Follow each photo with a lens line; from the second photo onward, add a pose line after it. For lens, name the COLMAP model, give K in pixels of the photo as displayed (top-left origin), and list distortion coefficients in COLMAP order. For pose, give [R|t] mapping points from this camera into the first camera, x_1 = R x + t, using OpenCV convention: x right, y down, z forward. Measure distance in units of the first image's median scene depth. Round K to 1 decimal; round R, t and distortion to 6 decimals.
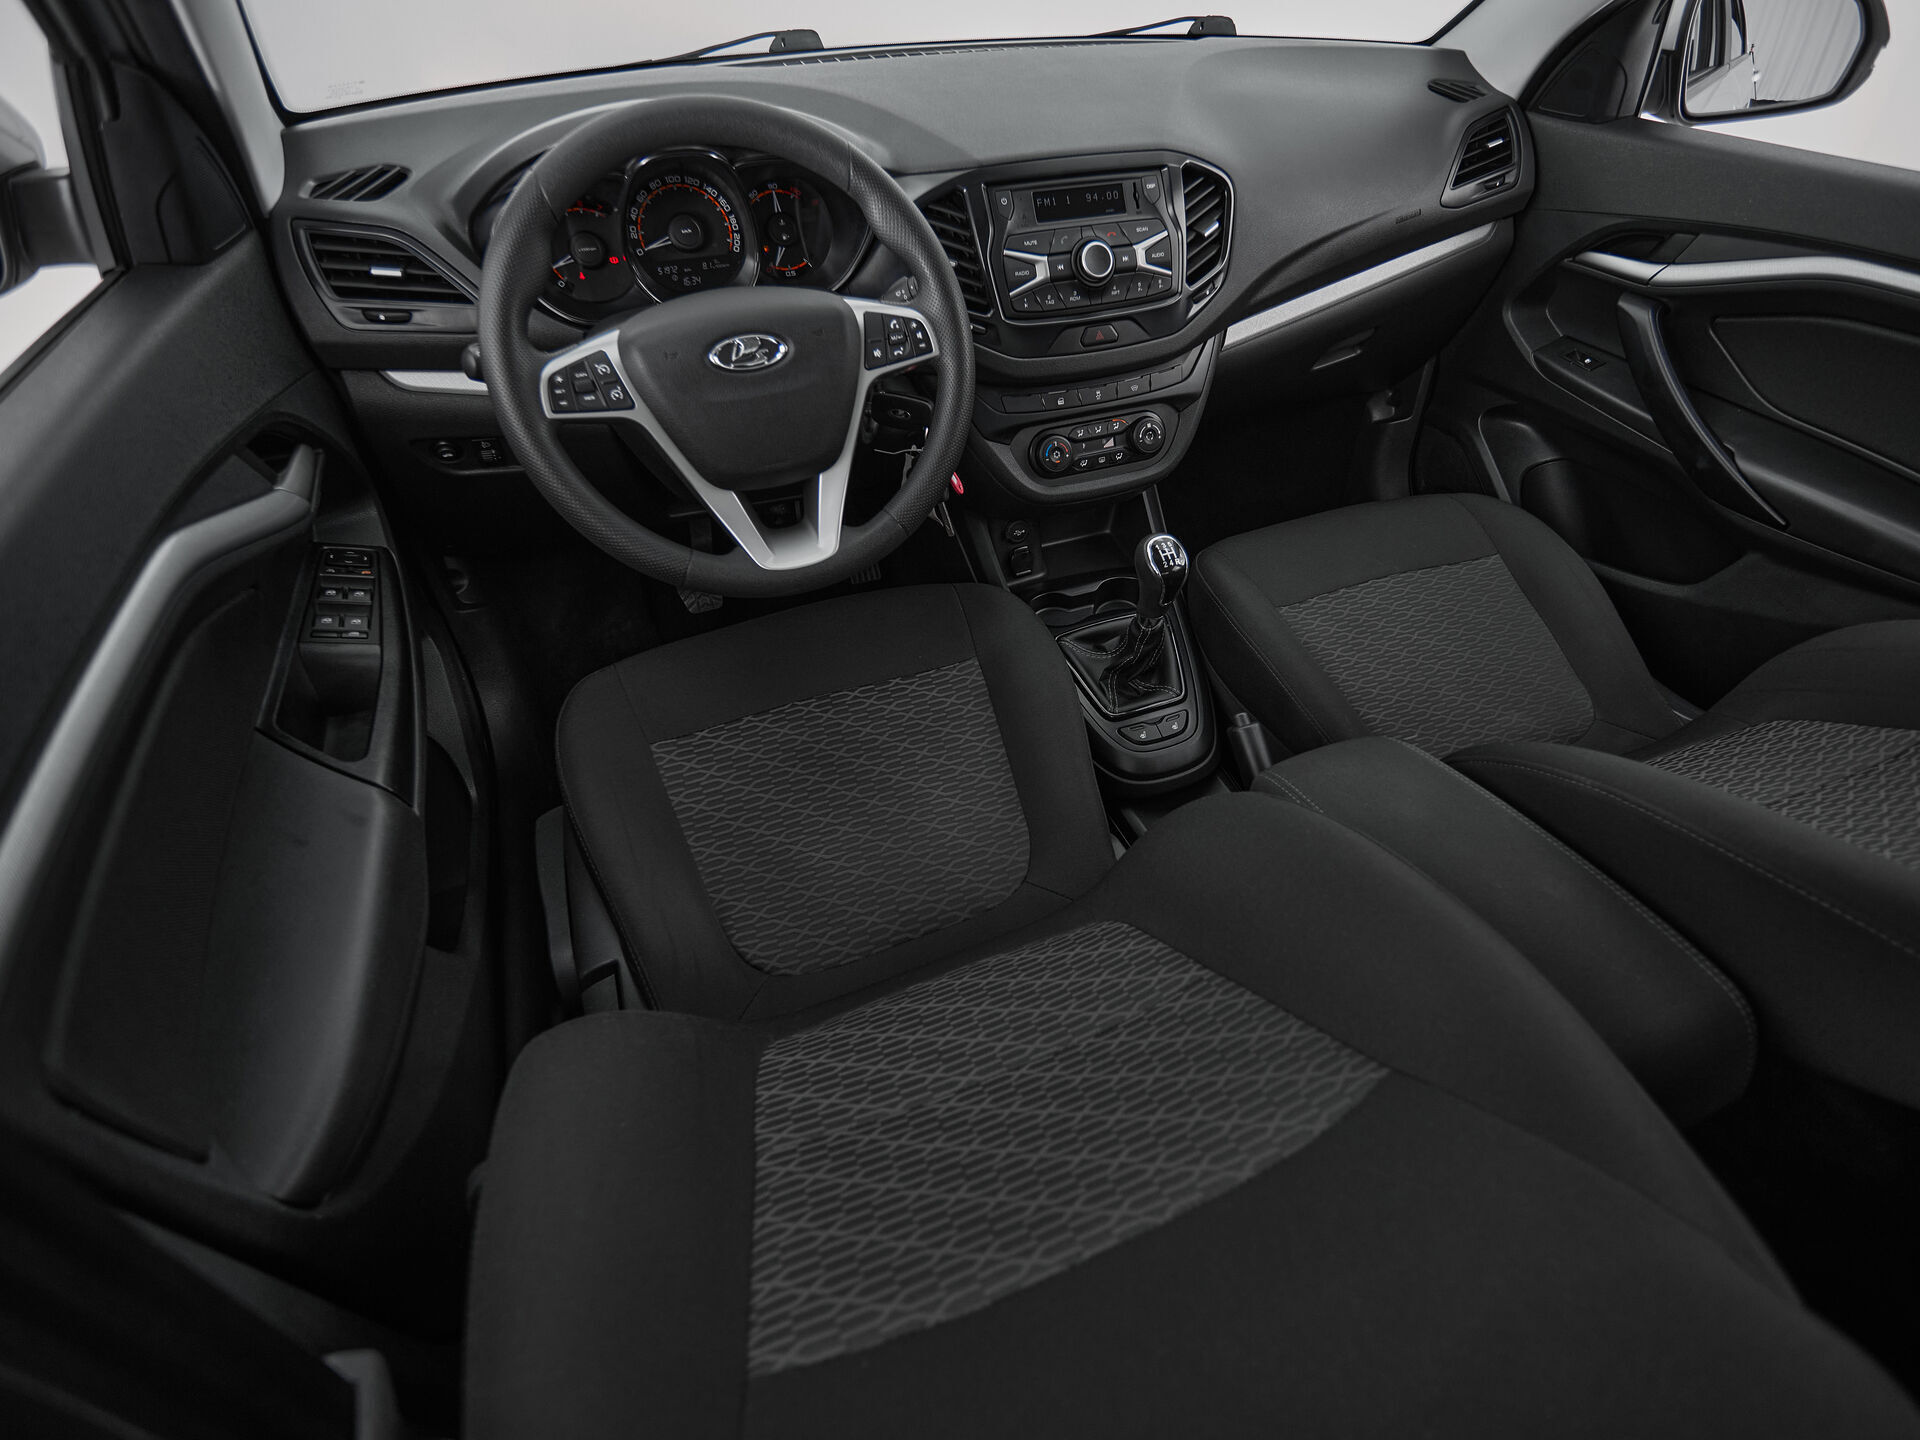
lens RADIAL K [[1004.5, 0, 1058.4], [0, 1004.5, 719.0], [0, 0, 1]] dist [-0.004070, -0.001320]
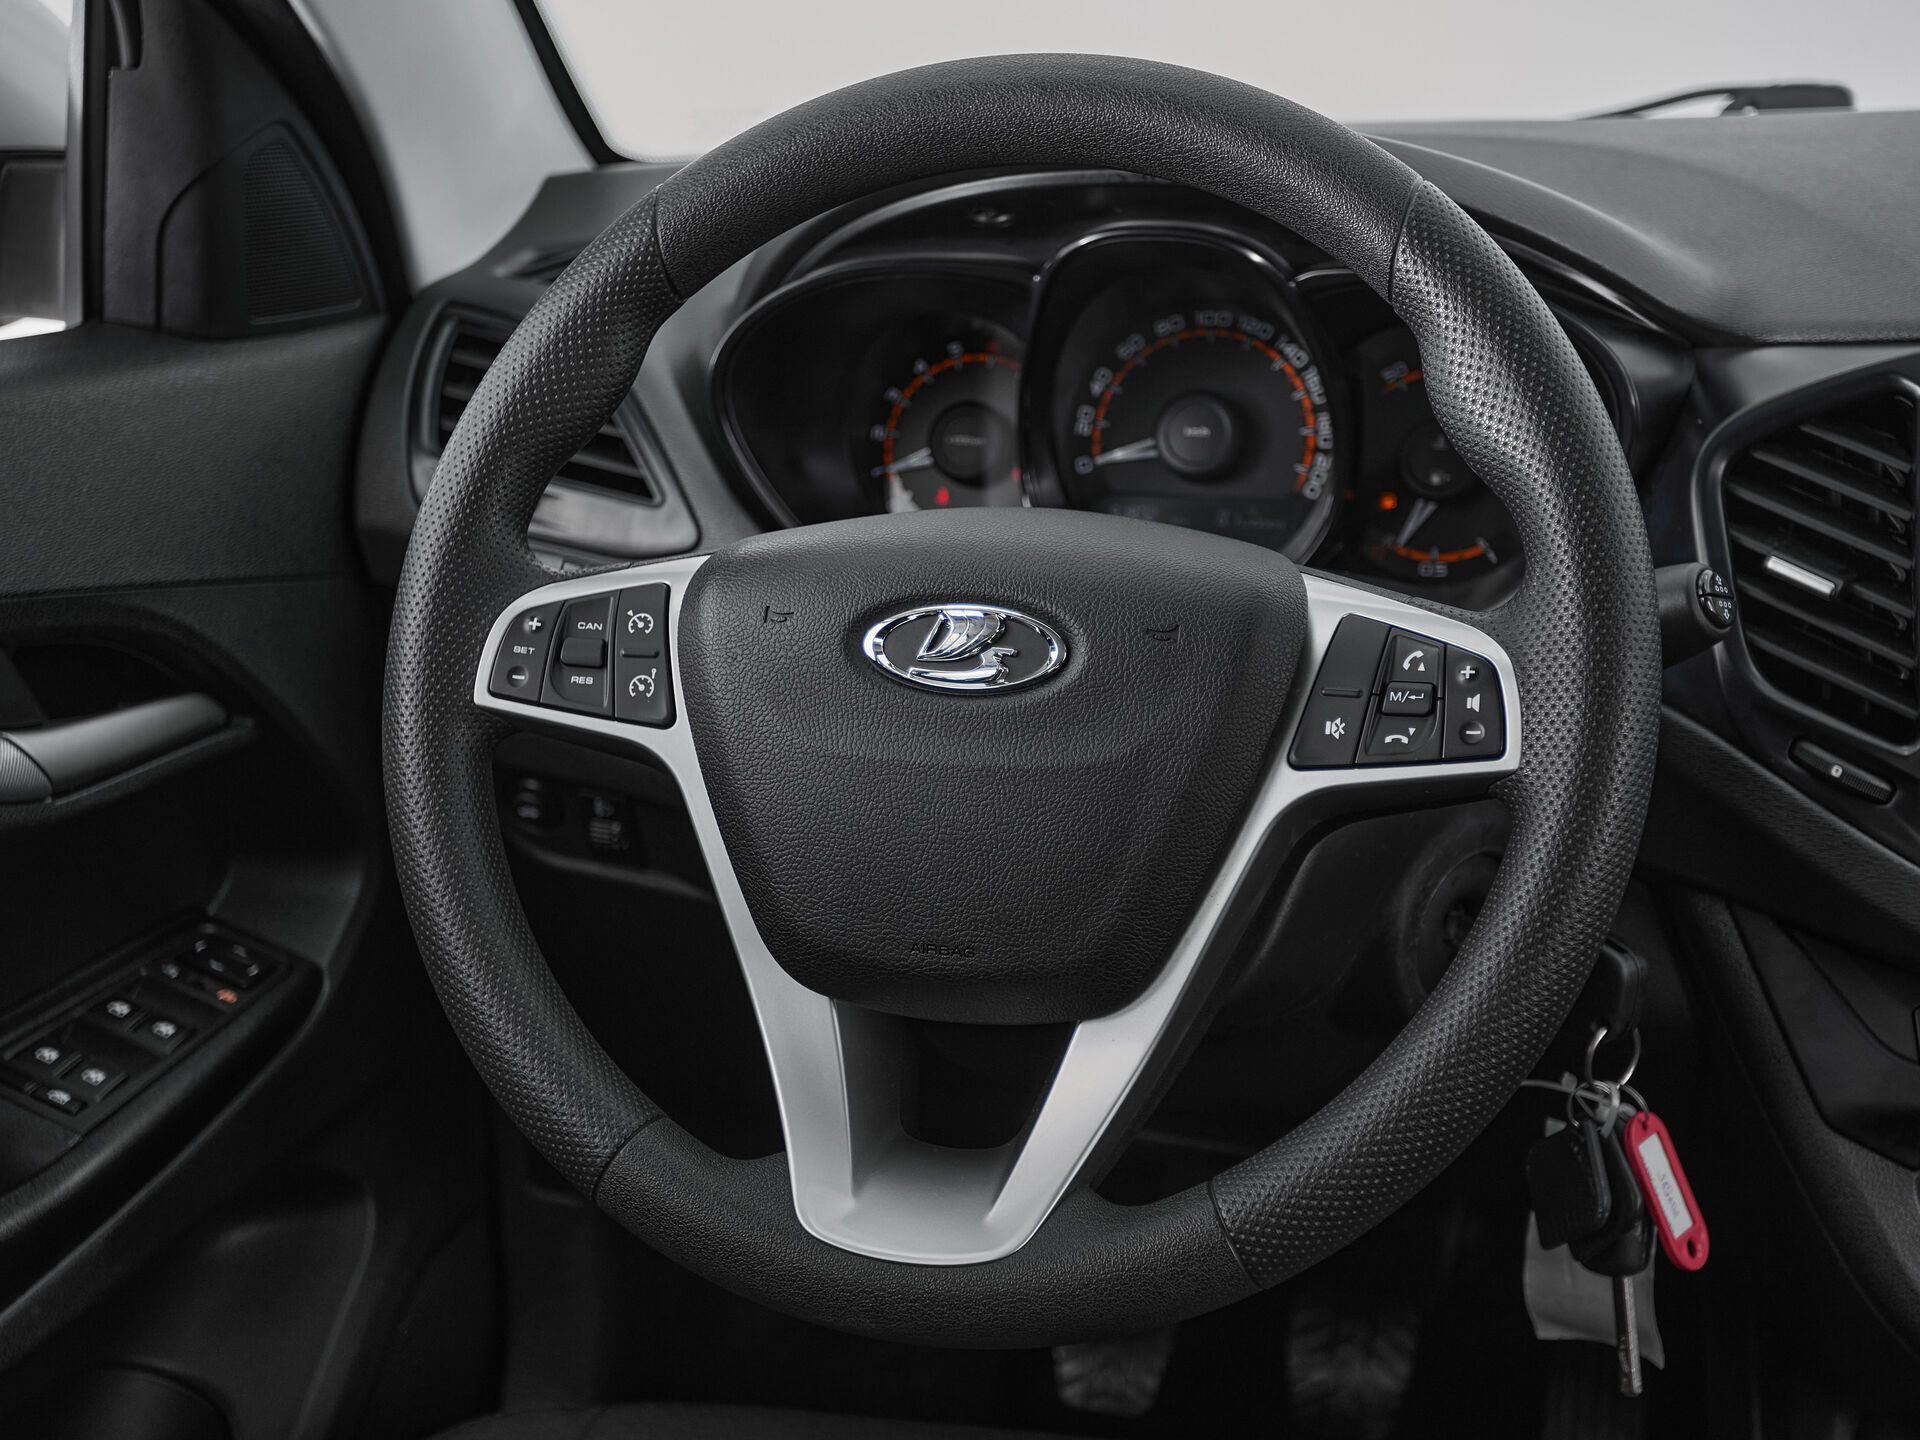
lens RADIAL K [[2561.3, 0, 933.1], [0, 2561.3, 721.1], [0, 0, 1]] dist [0.008585, 0.039522]
pose [[0.746975, 0.157990, -0.645808, 0.213179], [-0.416404, 0.868416, -0.269186, -0.067171], [0.518301, 0.469992, 0.714473, 0.262034]]
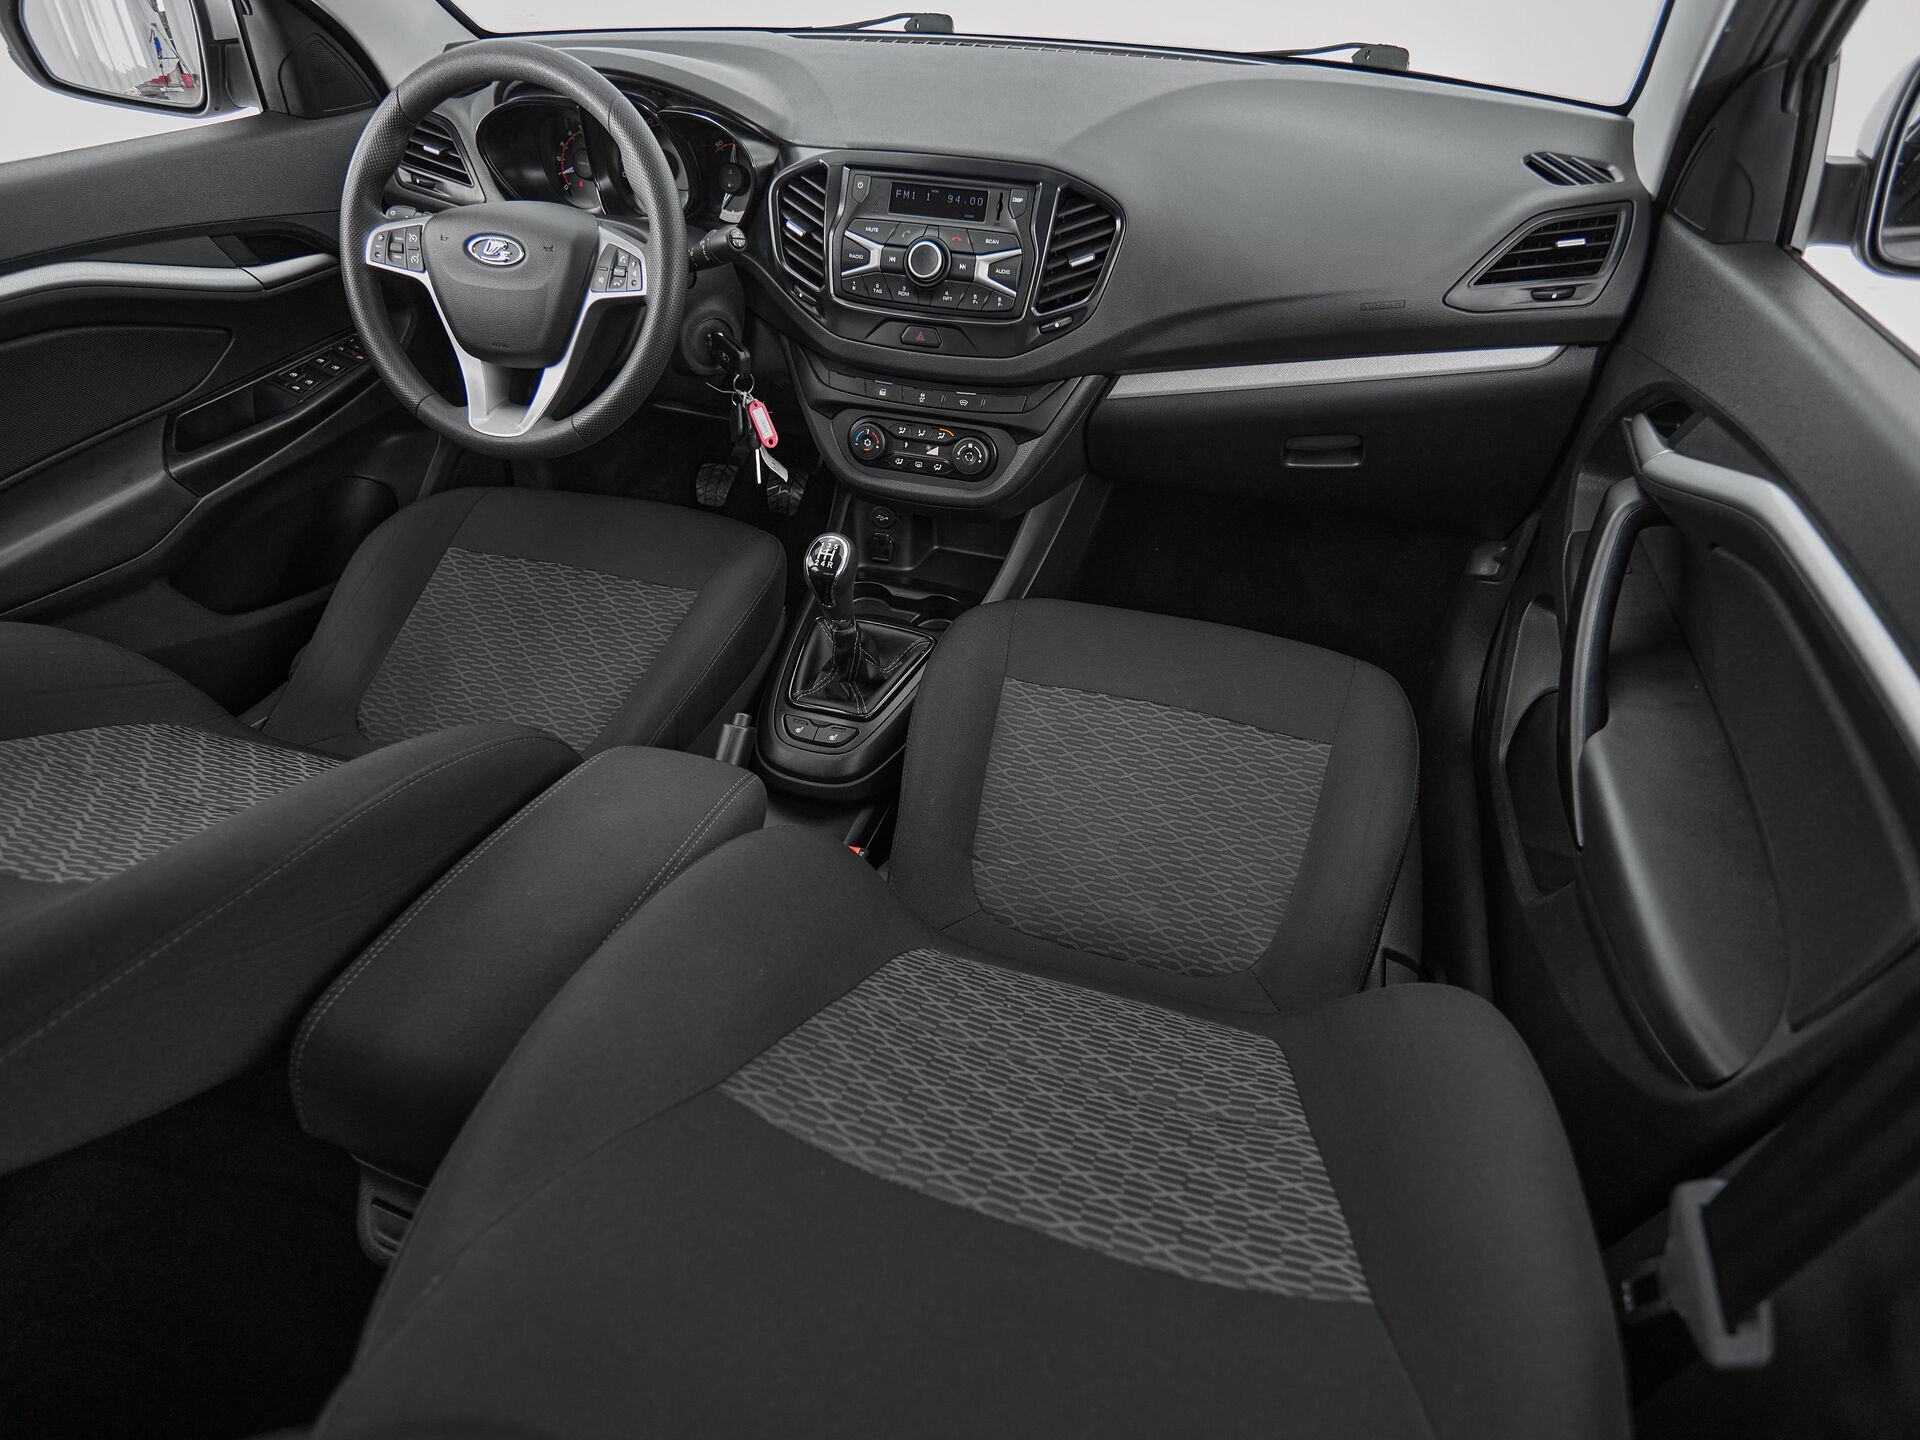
lens RADIAL K [[1086.8, 0, 960.0], [0, 1086.8, 720.0], [0, 0, 1]] dist [-0.003862, -0.001433]
pose [[0.760629, 0.413617, -0.500365, 0.762013], [-0.430628, 0.898240, 0.087895, -0.159825], [0.485803, 0.148615, 0.861342, 0.170040]]
